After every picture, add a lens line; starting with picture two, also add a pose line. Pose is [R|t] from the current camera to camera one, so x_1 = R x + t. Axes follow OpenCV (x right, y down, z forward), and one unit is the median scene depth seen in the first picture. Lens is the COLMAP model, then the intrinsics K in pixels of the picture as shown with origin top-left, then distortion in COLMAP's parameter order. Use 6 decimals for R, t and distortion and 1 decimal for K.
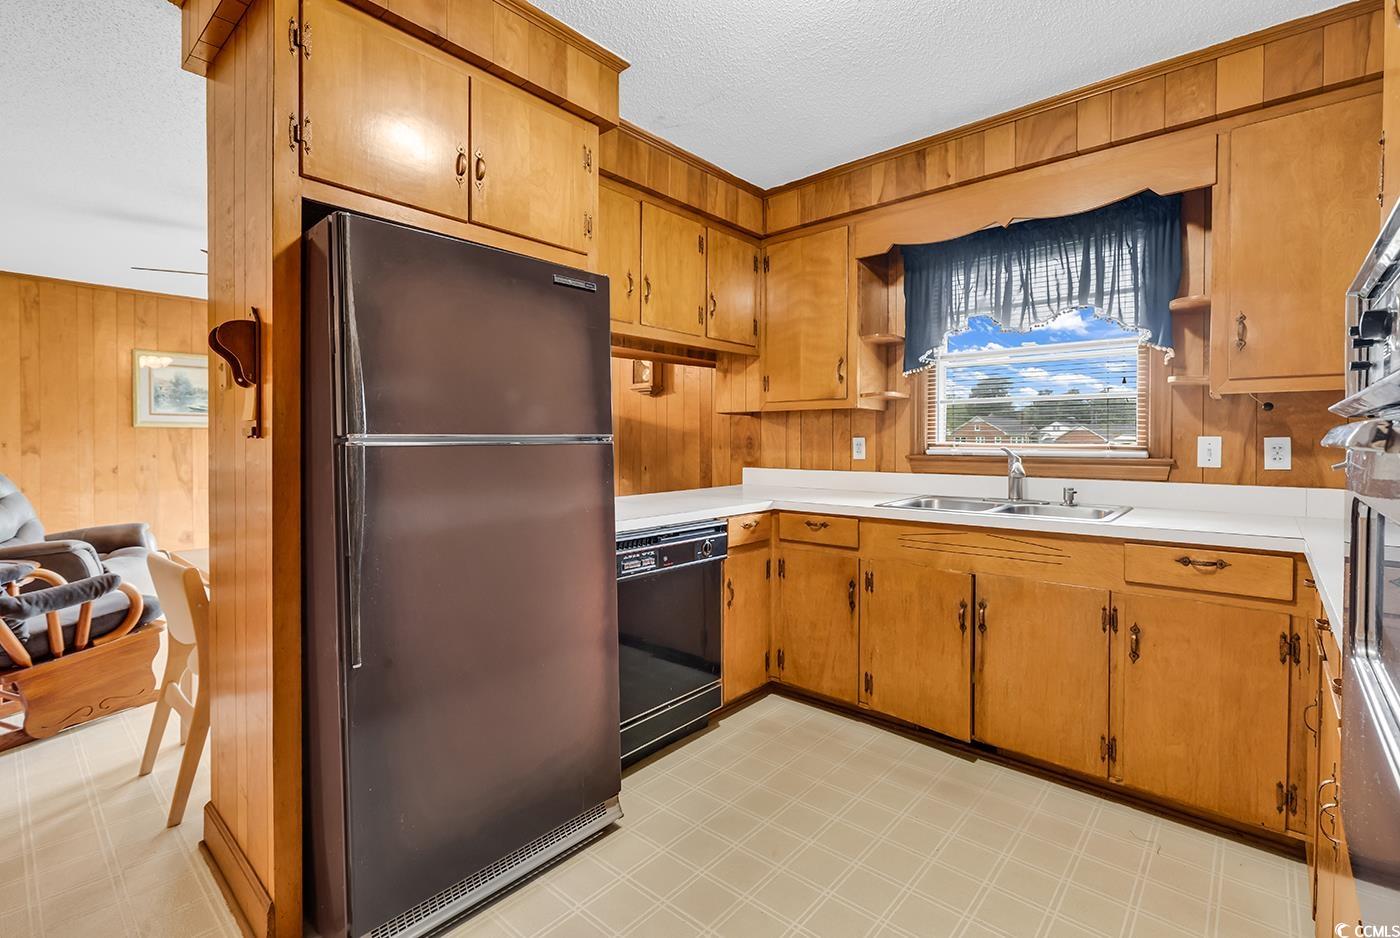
lens RADIAL K [[625.7, 0, 706.2], [0, 625.7, 483.7], [0, 0, 1]] dist [-0.001528, -0.000544]
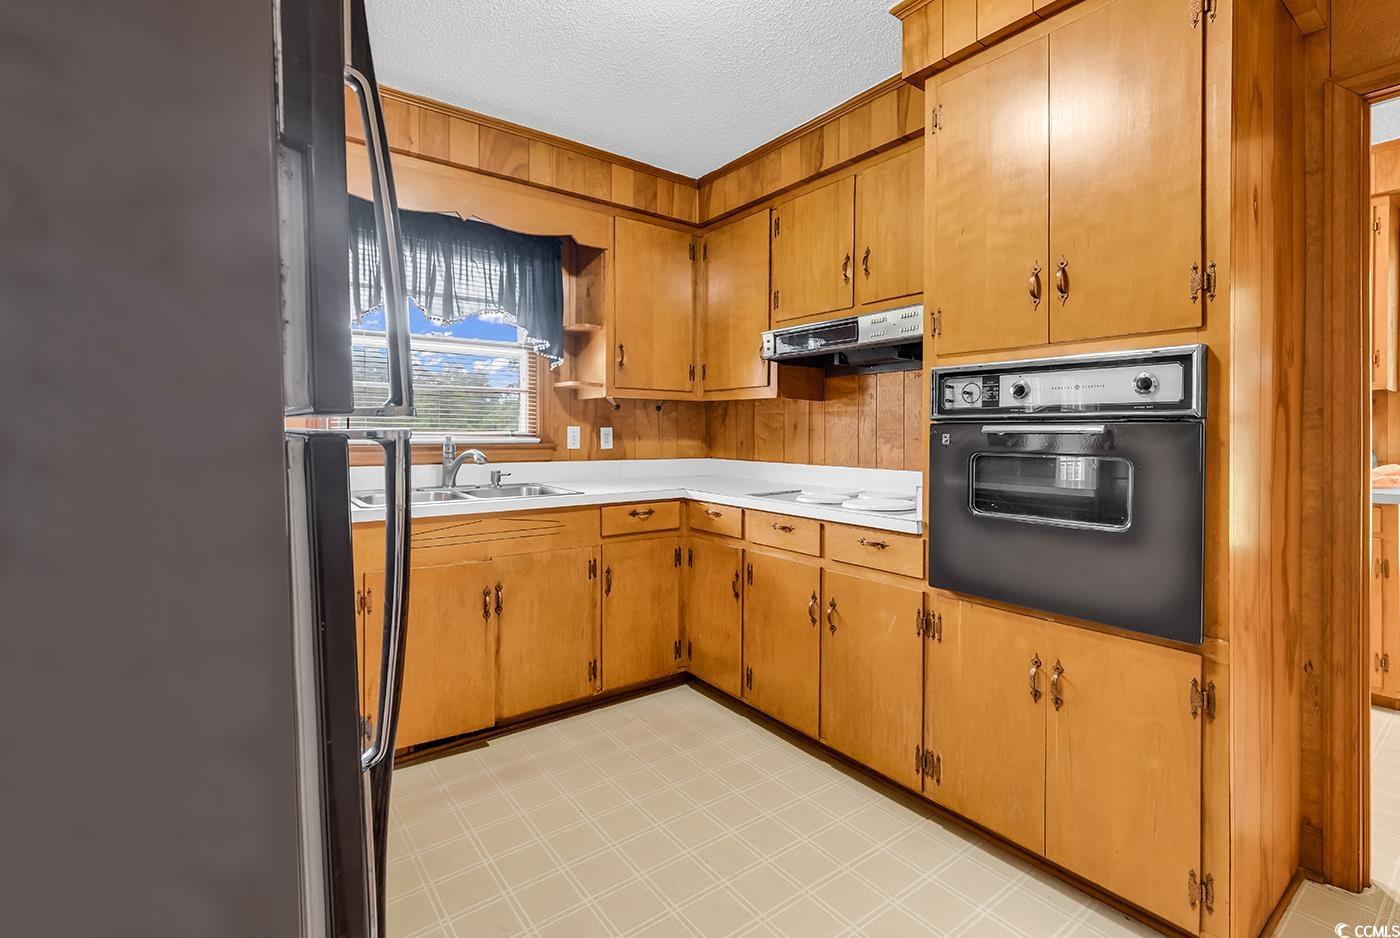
lens RADIAL K [[641.1, 0, 700.0], [0, 641.1, 469.0], [0, 0, 1]] dist [0.000579, -0.000097]
pose [[0.201927, -0.056957, 0.977743, -0.472472], [0.062958, 0.996998, 0.045076, -0.026230], [-0.977375, 0.052454, 0.204906, 0.408600]]
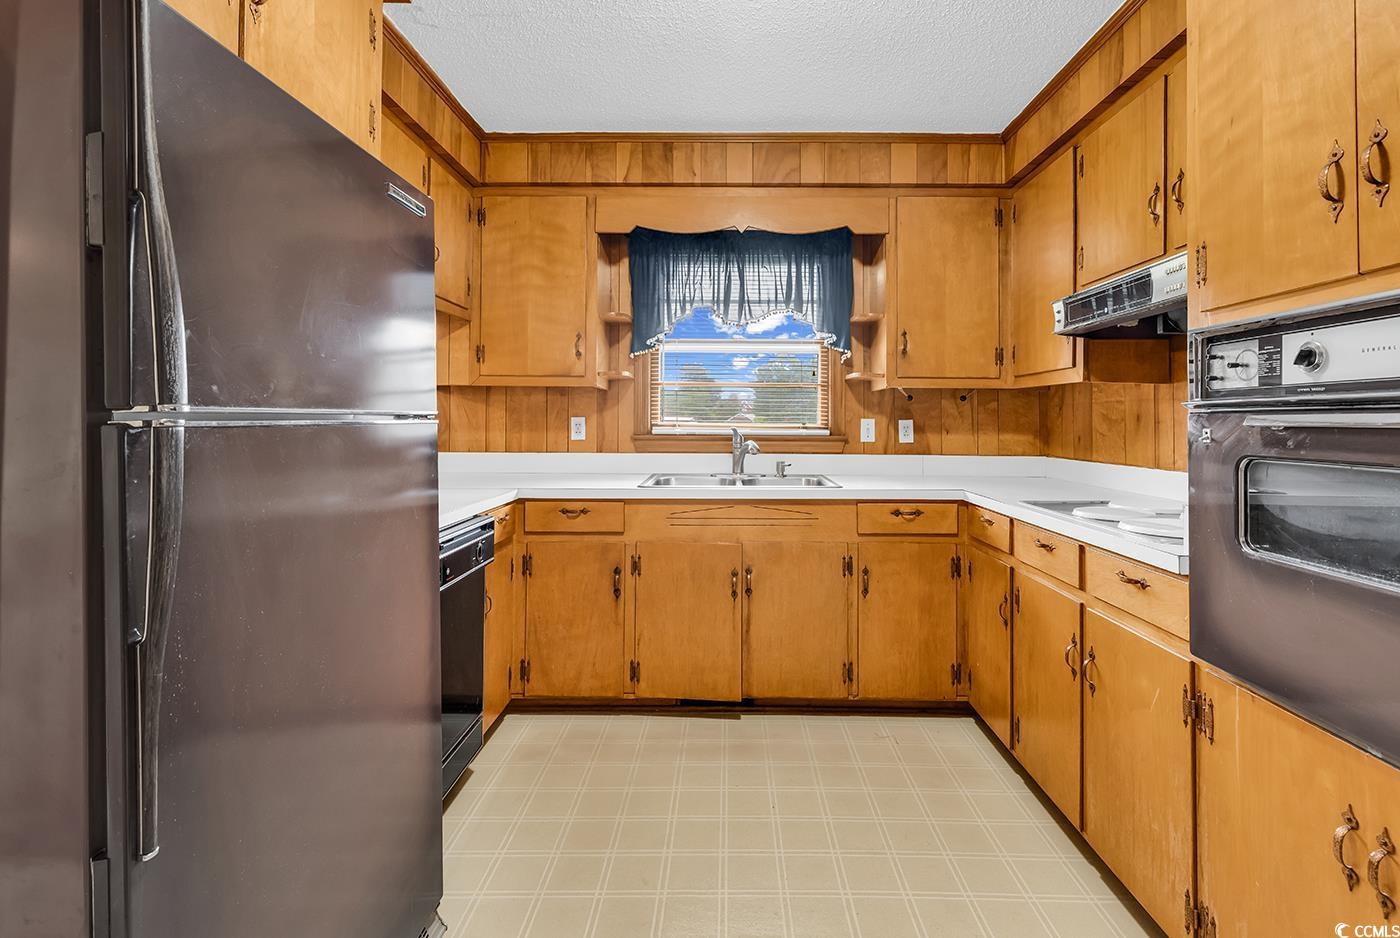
lens RADIAL K [[643.5, 0, 717.0], [0, 643.5, 440.8], [0, 0, 1]] dist [0.002000, -0.000468]
pose [[0.759501, -0.015052, 0.650332, -0.302012], [0.039471, 0.998957, -0.022977, -0.009462], [-0.649307, 0.043120, 0.759303, 0.155508]]
